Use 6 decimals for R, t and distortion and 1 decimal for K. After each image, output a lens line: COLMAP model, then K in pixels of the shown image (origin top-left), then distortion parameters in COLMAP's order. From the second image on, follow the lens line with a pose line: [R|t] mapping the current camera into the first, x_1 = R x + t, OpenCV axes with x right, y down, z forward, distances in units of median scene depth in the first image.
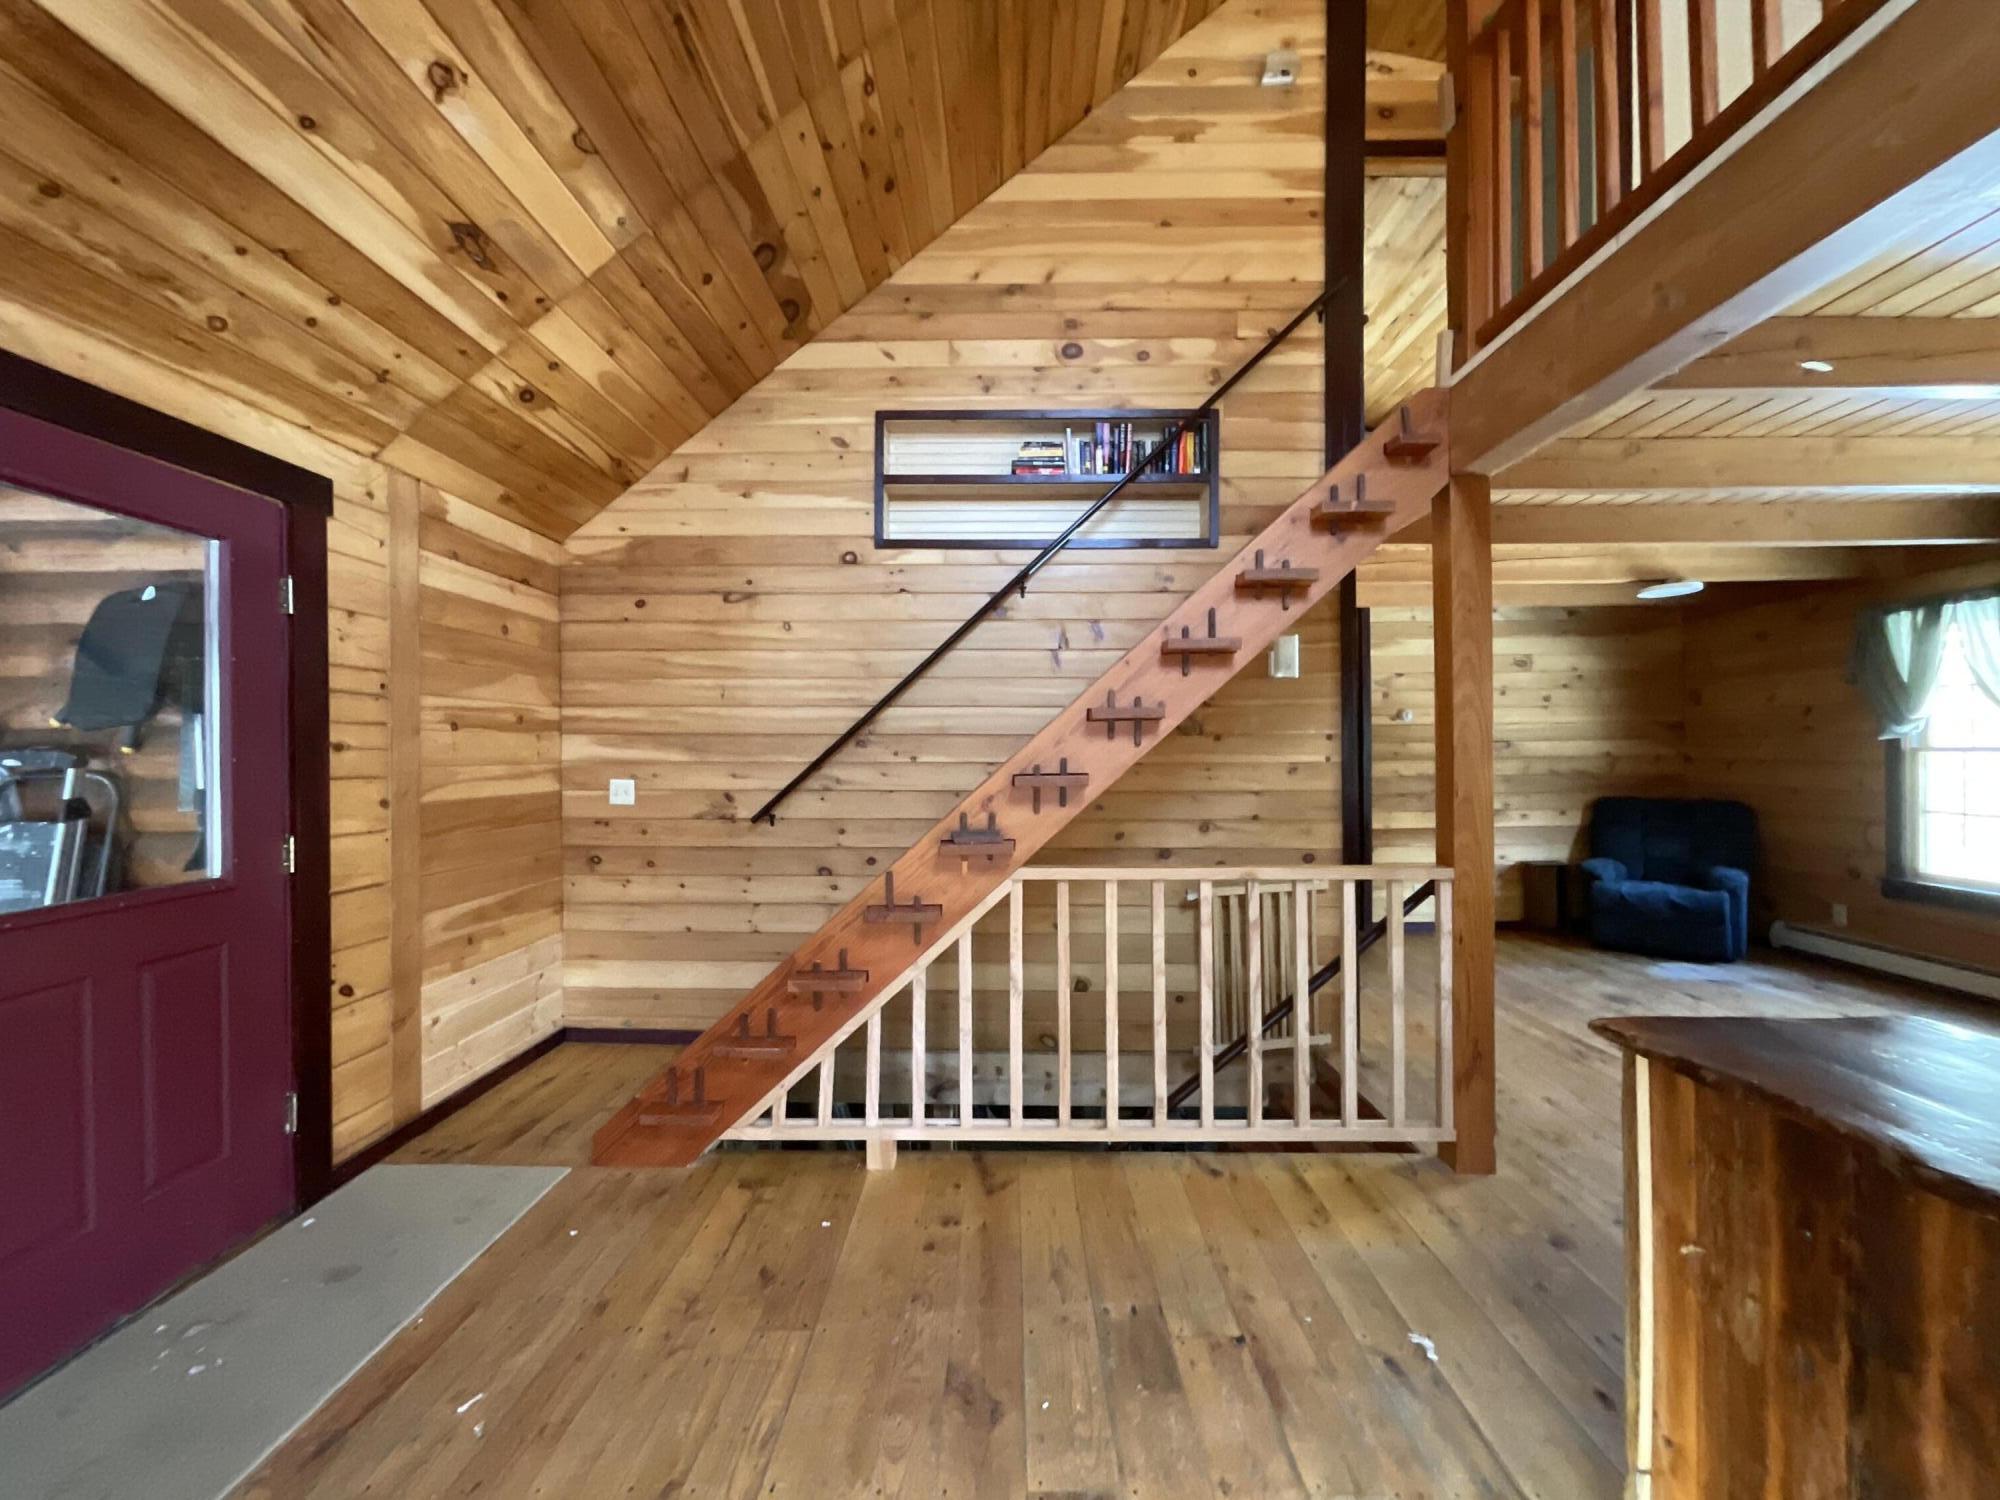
lens RADIAL K [[813.6, 0, 1001.2], [0, 813.6, 746.9], [0, 0, 1]] dist [-0.004543, 0.001787]
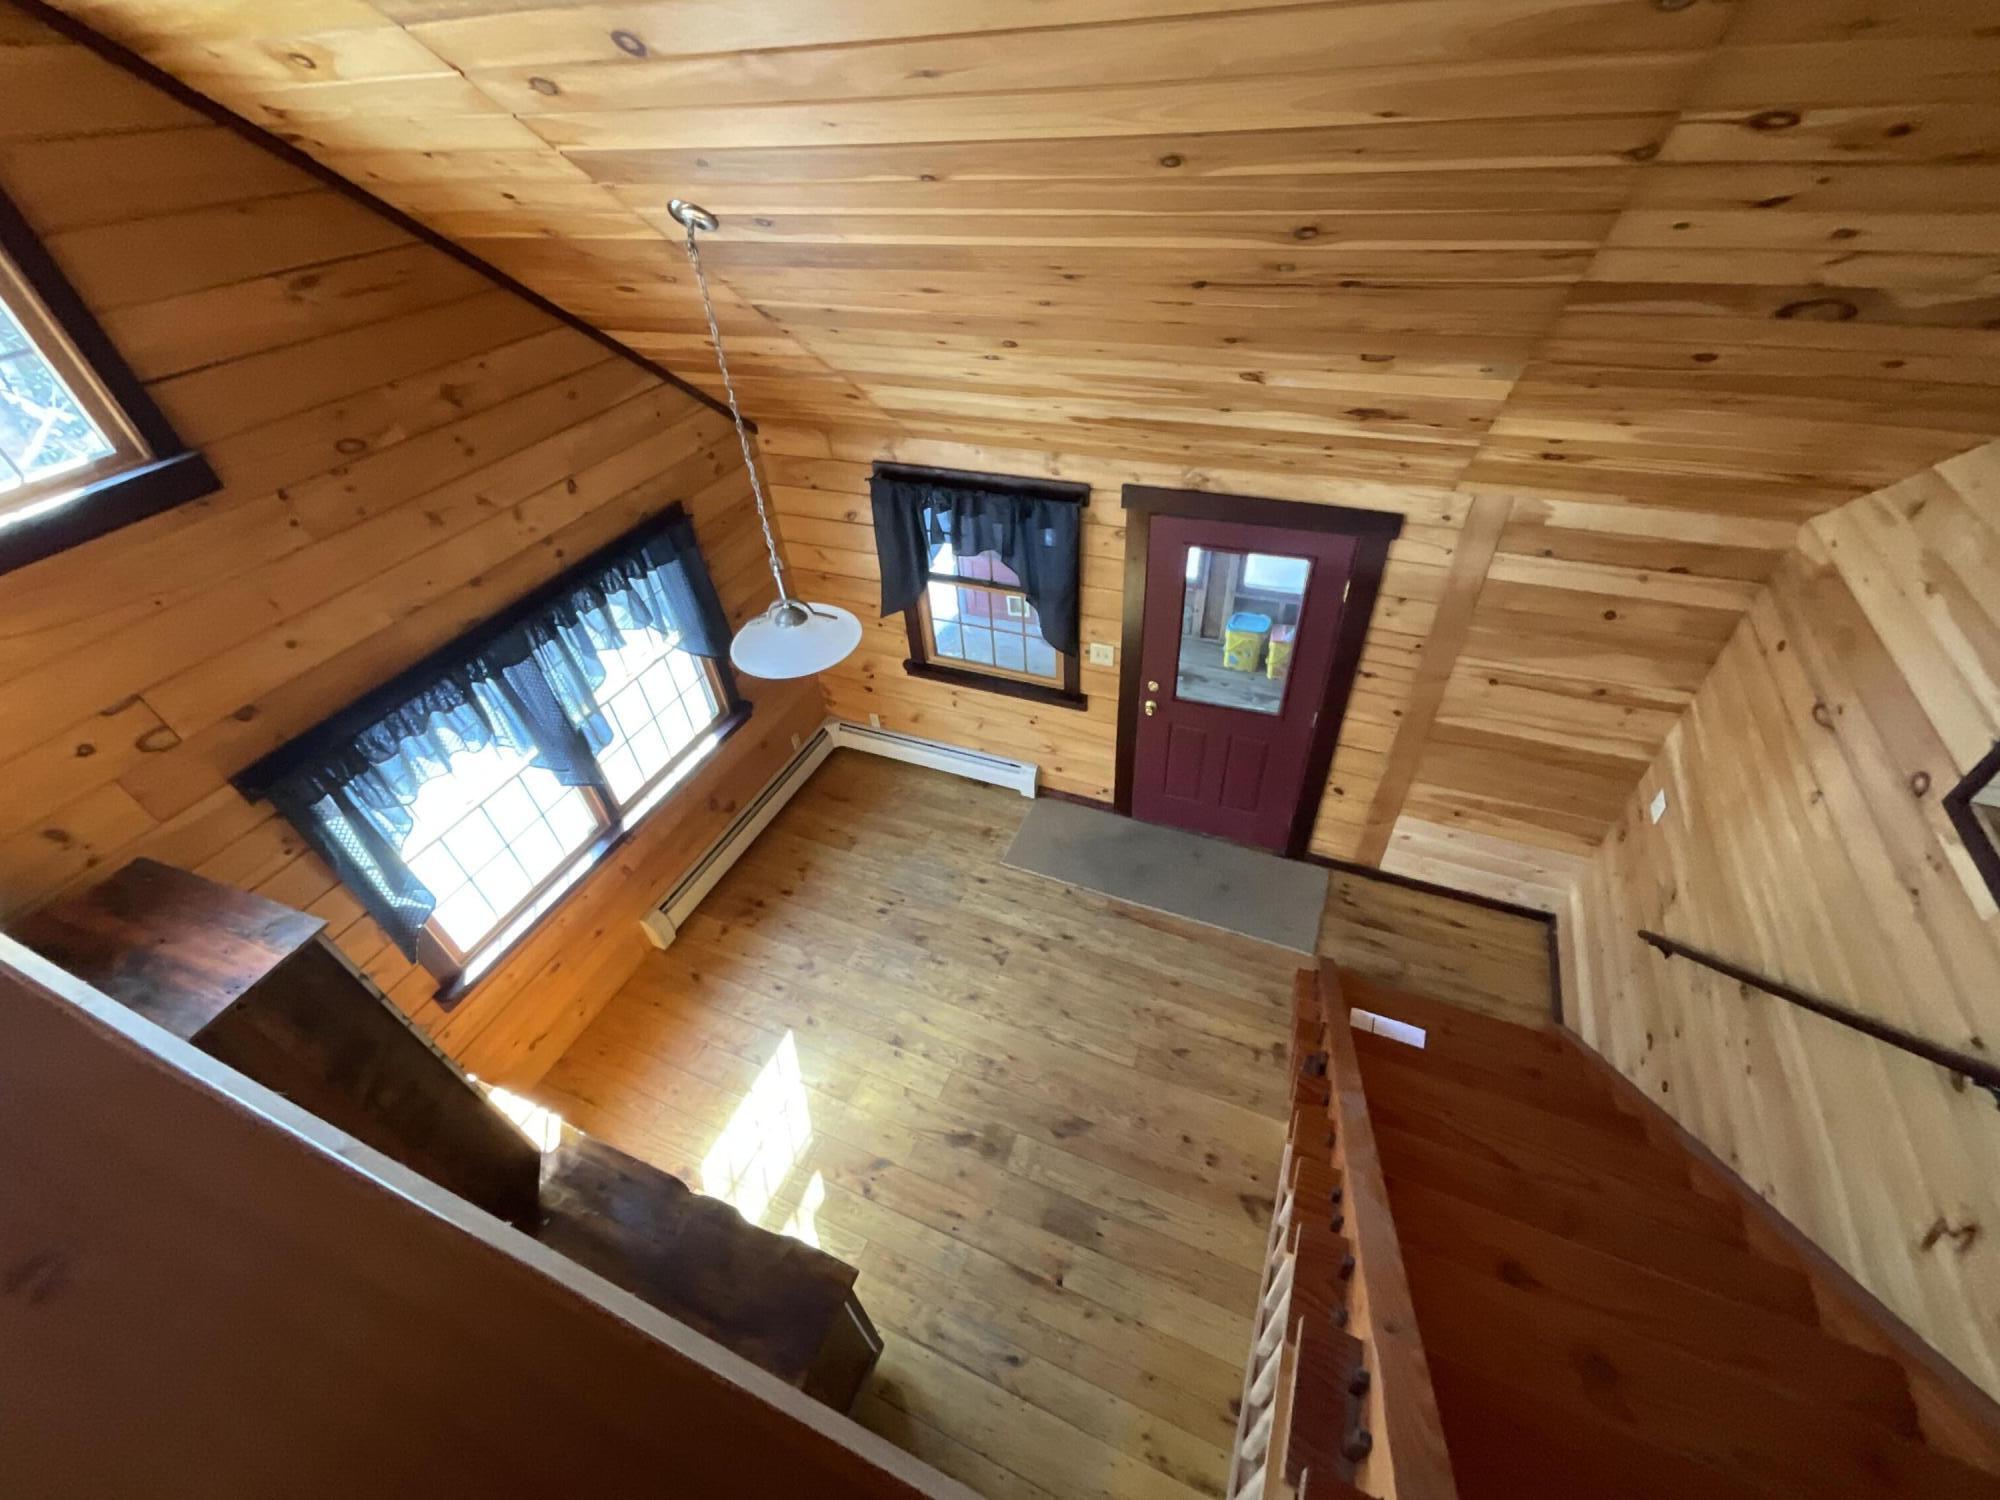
lens RADIAL K [[813.6, 0, 1005.3], [0, 813.6, 744.9], [0, 0, 1]] dist [-0.004543, 0.001787]
pose [[-0.375720, 0.621901, -0.687076, 0.560092], [0.062166, 0.756639, 0.650871, -0.893632], [0.924646, 0.201833, -0.322946, 0.830631]]
